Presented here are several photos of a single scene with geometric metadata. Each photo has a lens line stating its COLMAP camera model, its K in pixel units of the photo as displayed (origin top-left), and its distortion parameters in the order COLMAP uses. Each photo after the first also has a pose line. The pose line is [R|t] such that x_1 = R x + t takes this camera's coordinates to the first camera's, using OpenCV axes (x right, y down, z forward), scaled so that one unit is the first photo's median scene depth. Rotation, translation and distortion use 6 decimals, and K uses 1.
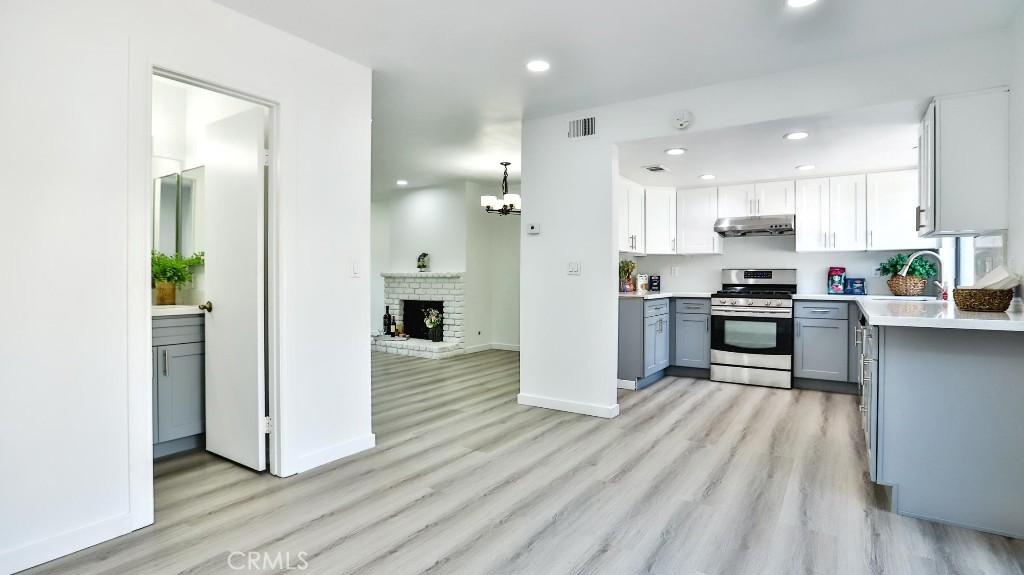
lens RADIAL K [[497.8, 0, 511.8], [0, 497.8, 280.1], [0, 0, 1]] dist [-0.036338, 0.011232]
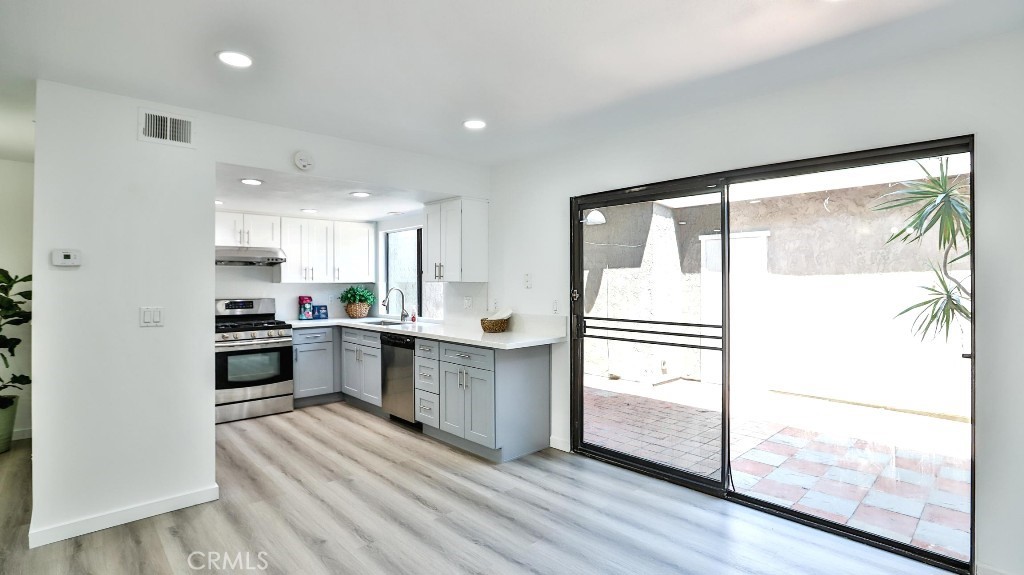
lens RADIAL K [[497.8, 0, 511.8], [0, 497.8, 280.1], [0, 0, 1]] dist [-0.036338, 0.011232]
pose [[0.231447, -0.001363, 0.972846, -0.360598], [0.011987, 0.999927, -0.001450, -0.056970], [-0.972774, 0.011997, 0.231447, 0.259538]]
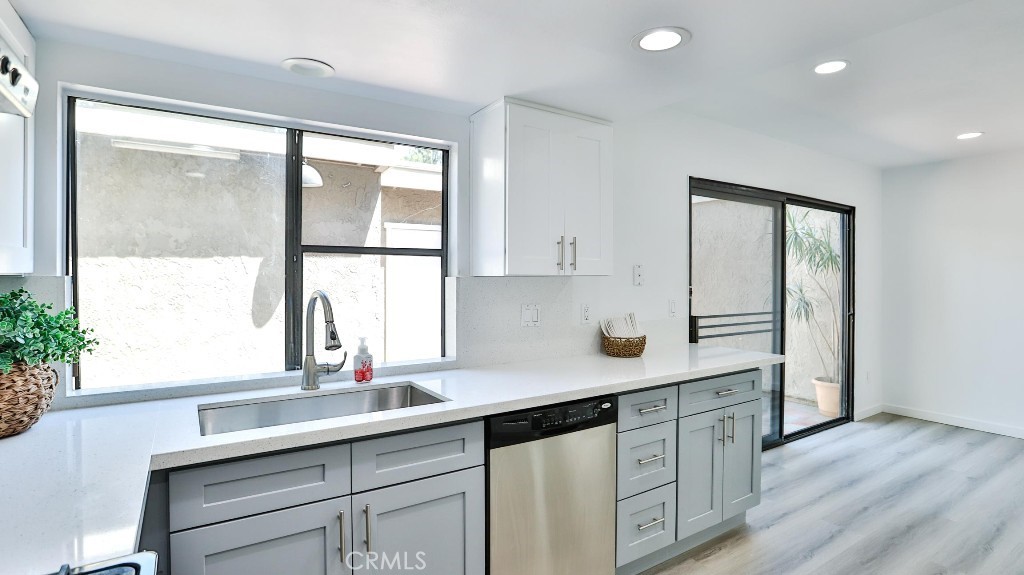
lens RADIAL K [[508.0, 0, 498.3], [0, 508.0, 281.0], [0, 0, 1]] dist [-0.050993, 0.020260]
pose [[-0.916081, -0.007767, 0.400918, 0.382583], [-0.001294, 0.999864, 0.016414, -0.059164], [-0.400991, 0.014517, -0.915967, 1.054306]]
